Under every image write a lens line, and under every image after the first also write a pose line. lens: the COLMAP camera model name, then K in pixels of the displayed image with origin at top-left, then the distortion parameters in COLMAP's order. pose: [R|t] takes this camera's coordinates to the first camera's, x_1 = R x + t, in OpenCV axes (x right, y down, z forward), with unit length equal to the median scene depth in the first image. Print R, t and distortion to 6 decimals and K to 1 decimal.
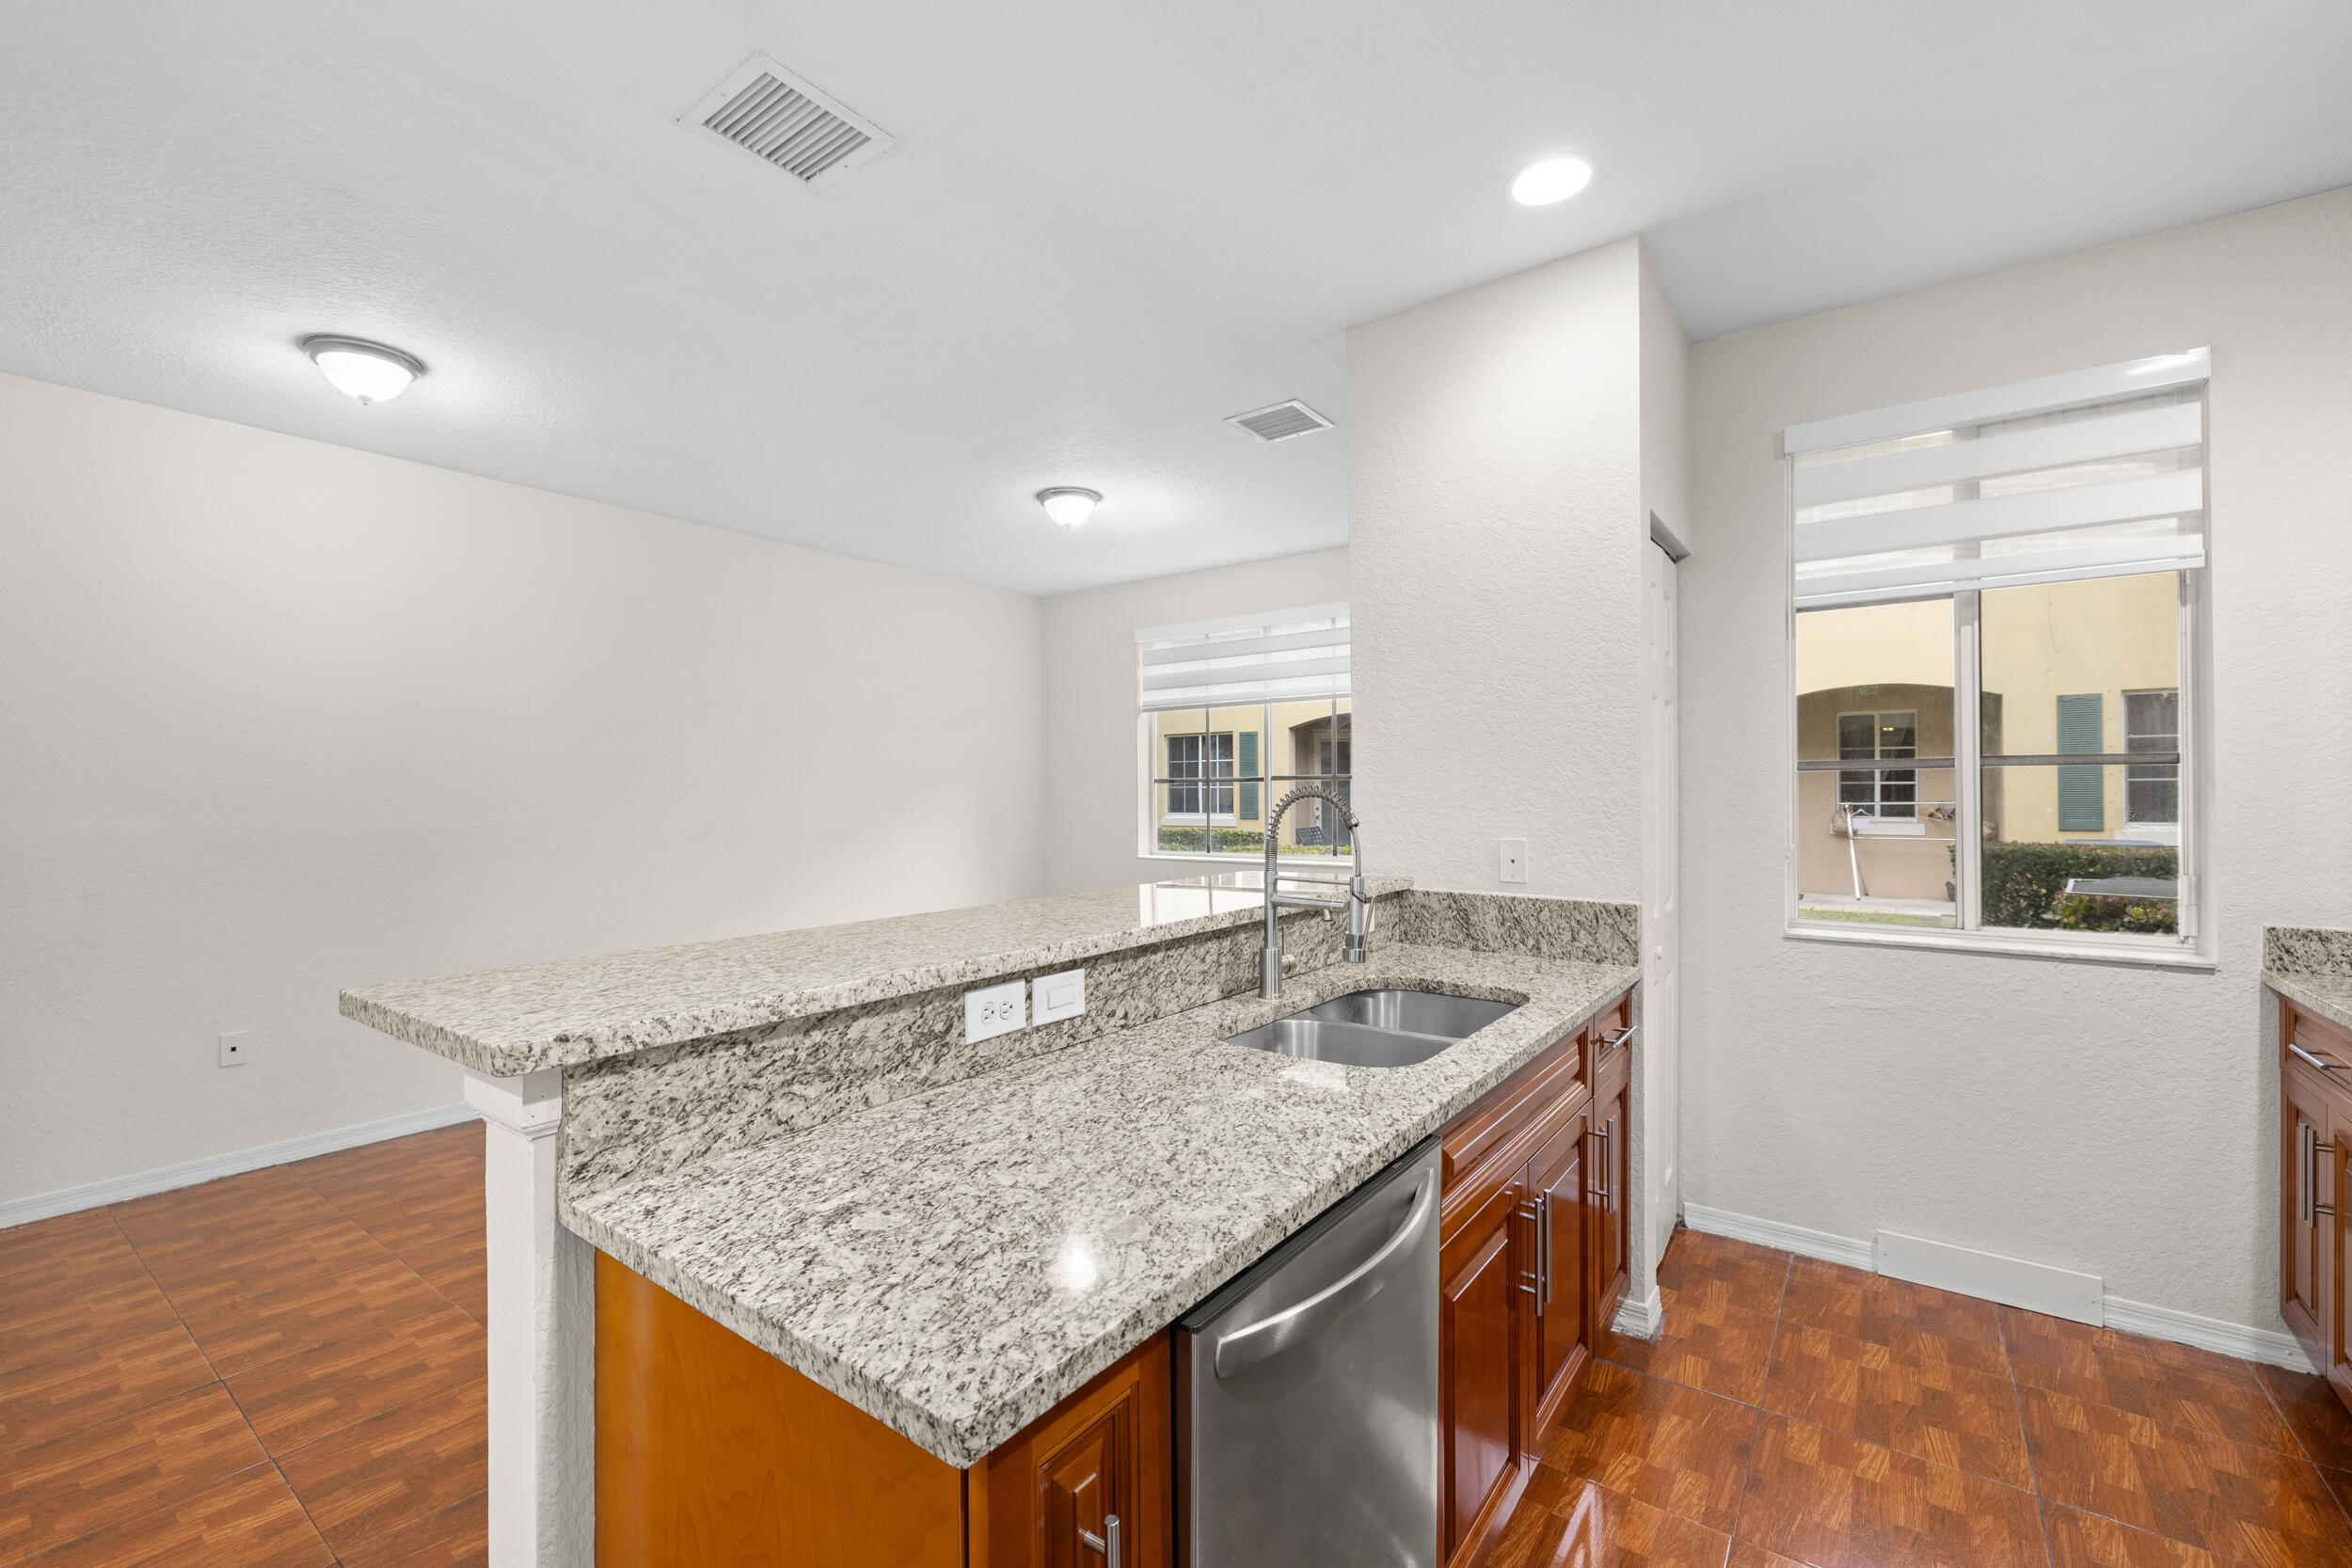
lens RADIAL K [[996.8, 0, 1178.4], [0, 996.8, 782.8], [0, 0, 1]] dist [0.007088, -0.000708]
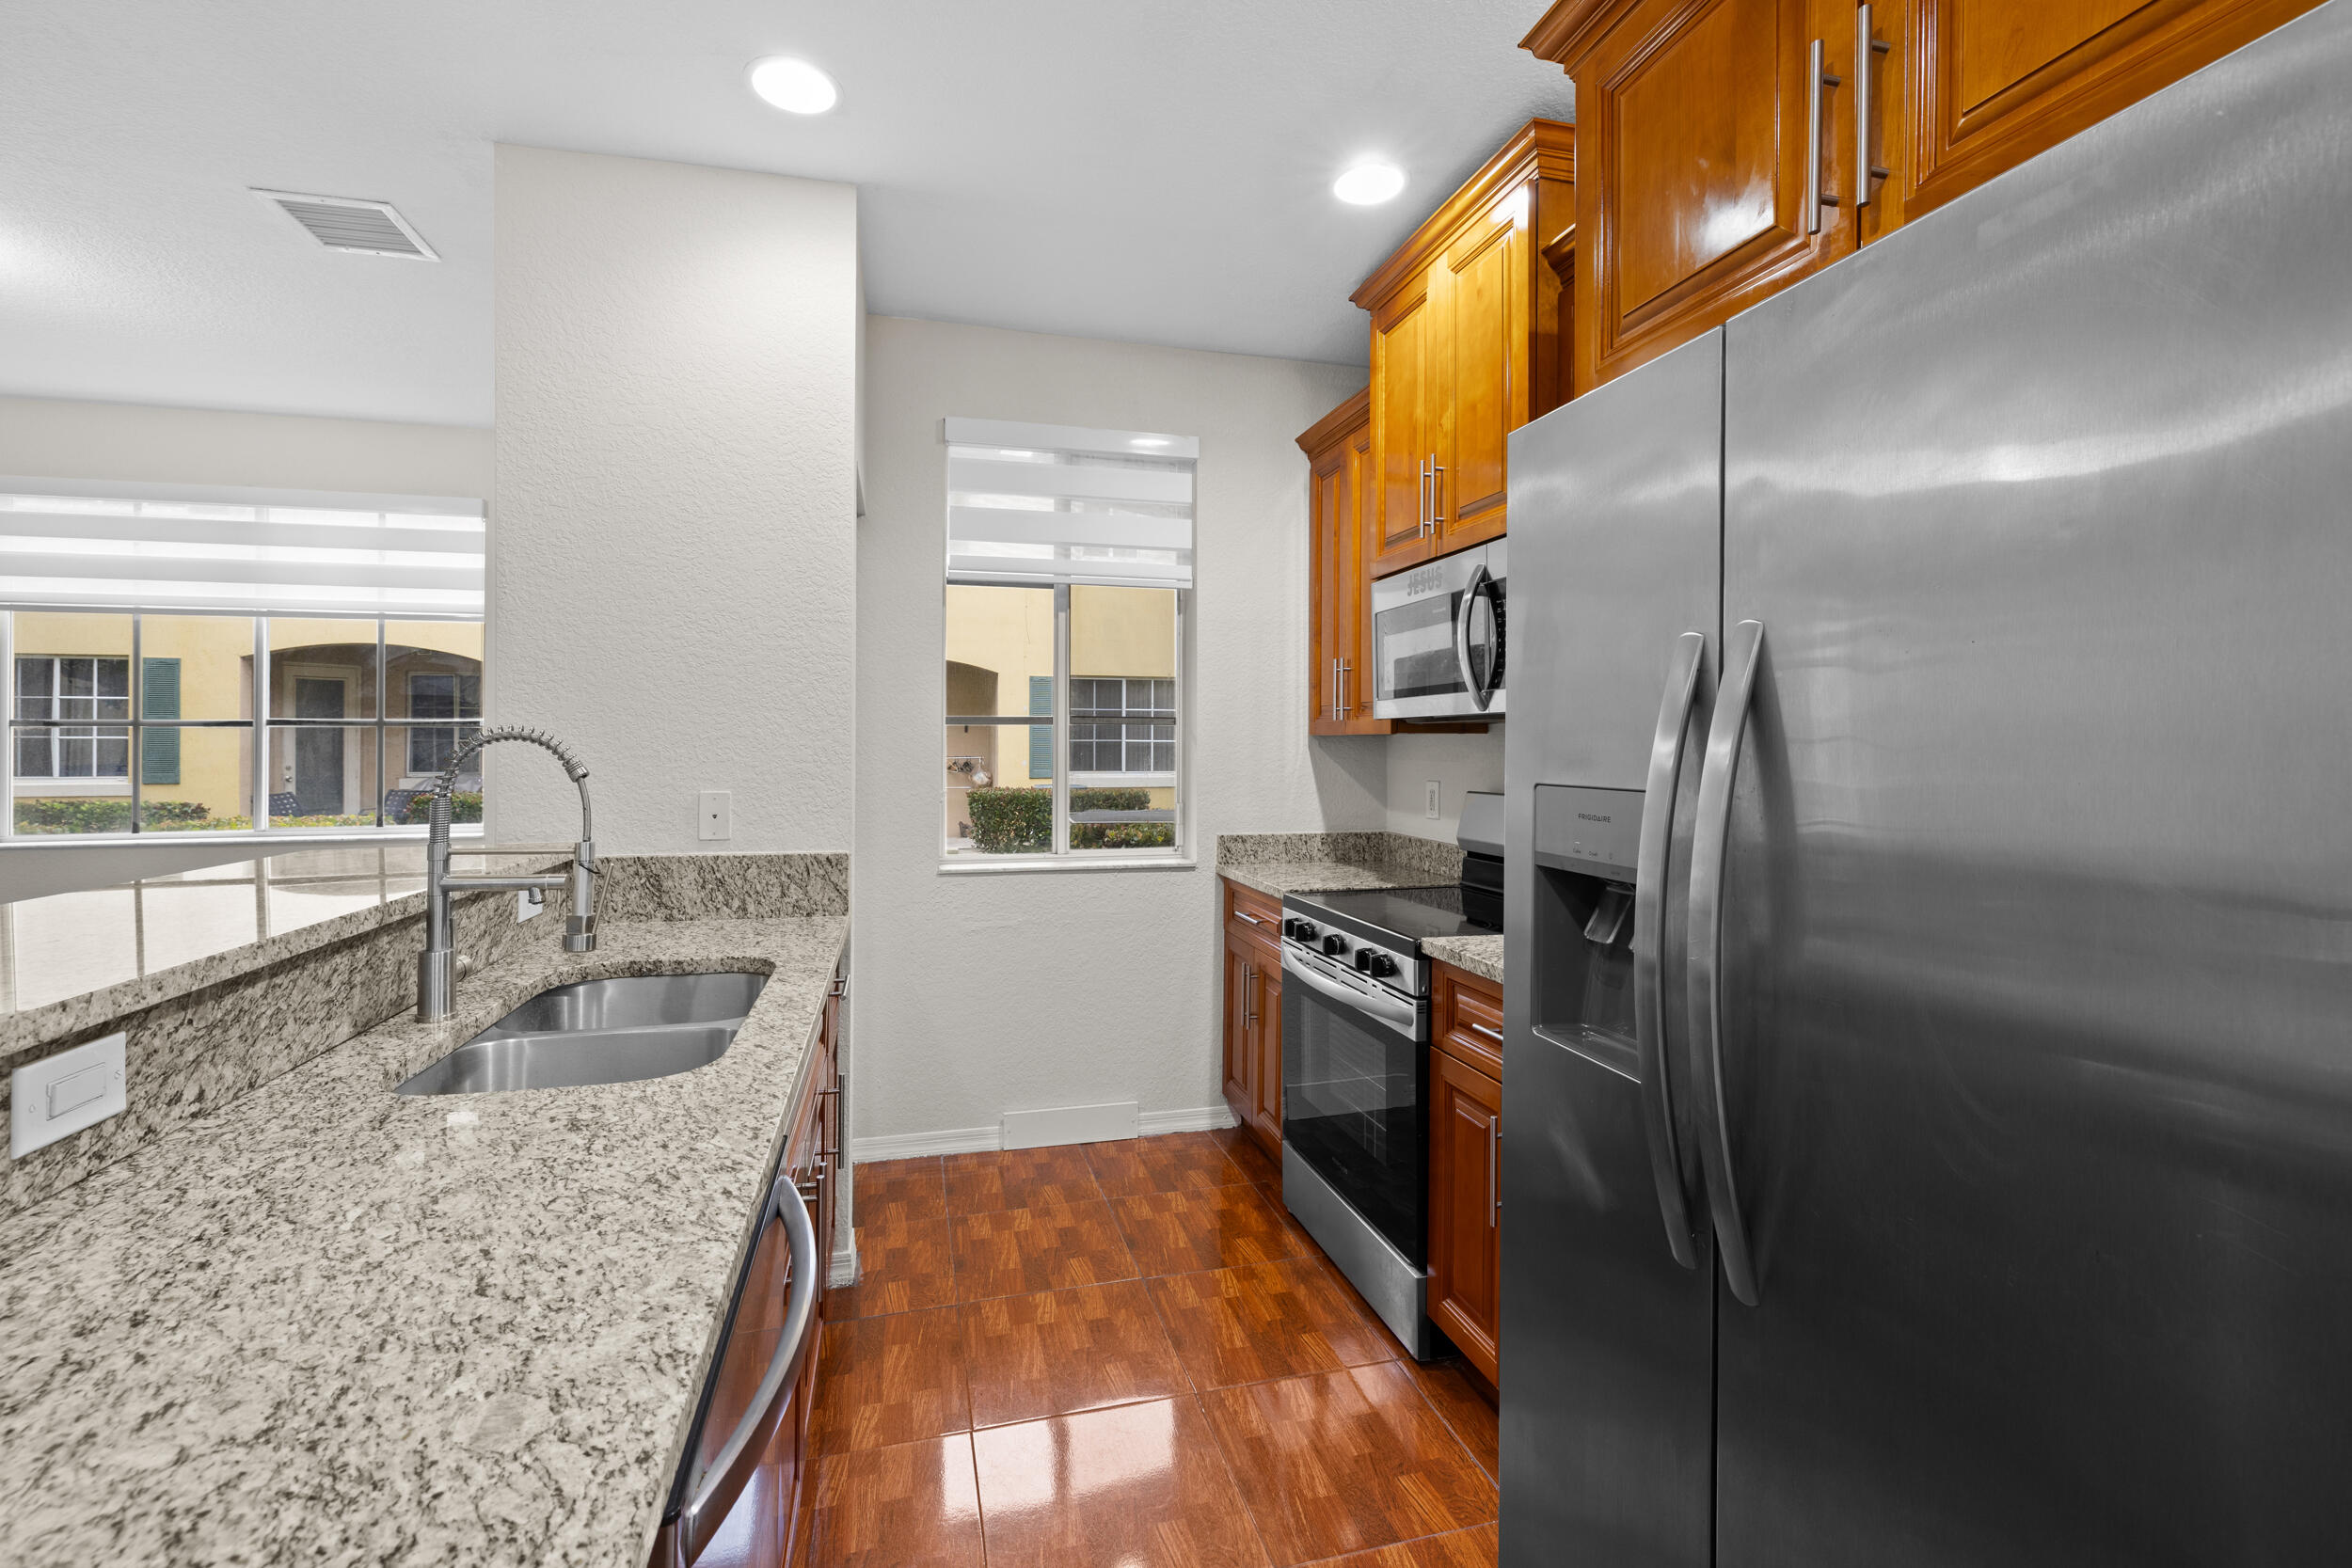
lens RADIAL K [[996.8, 0, 1151.6], [0, 996.8, 741.6], [0, 0, 1]] dist [0.007088, -0.000708]
pose [[0.640162, 0.010106, 0.768174, -0.126924], [-0.011223, 0.999930, -0.003802, 0.011719], [-0.768158, -0.006187, 0.640230, 0.139187]]
